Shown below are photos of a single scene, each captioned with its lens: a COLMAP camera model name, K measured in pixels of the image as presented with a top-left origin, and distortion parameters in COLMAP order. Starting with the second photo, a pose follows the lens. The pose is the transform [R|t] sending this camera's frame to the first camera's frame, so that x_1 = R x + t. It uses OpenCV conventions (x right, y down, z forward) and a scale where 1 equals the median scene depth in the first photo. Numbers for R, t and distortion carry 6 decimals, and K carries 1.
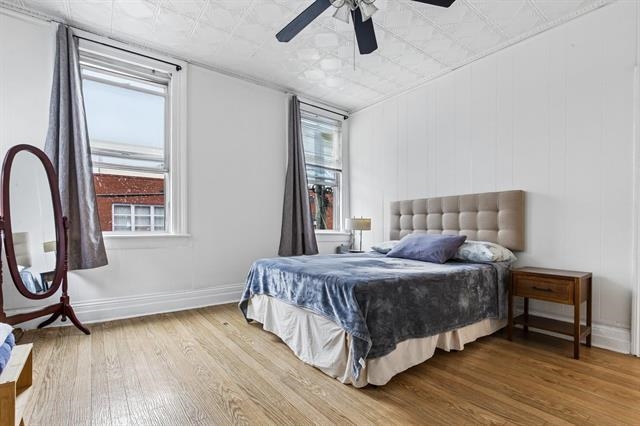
lens RADIAL K [[302.1, 0, 319.9], [0, 302.1, 221.1], [0, 0, 1]] dist [-0.000269, 0.000001]
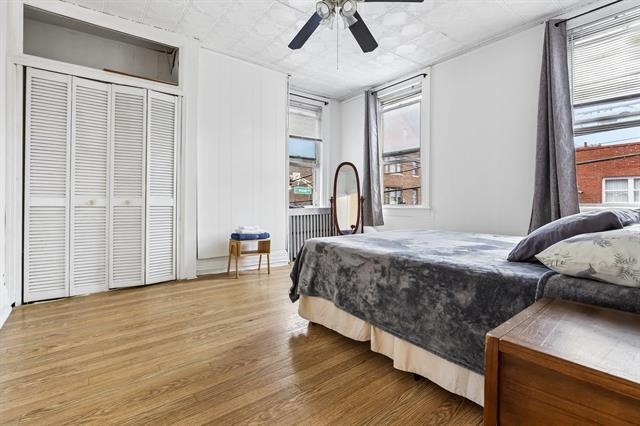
lens RADIAL K [[292.8, 0, 320.4], [0, 292.8, 204.9], [0, 0, 1]] dist [-0.010853, 0.000113]
pose [[0.049177, 0.002327, -0.998787, 0.730314], [0.017744, 0.999837, 0.003203, 0.021755], [0.998632, -0.017880, 0.049128, 0.504341]]
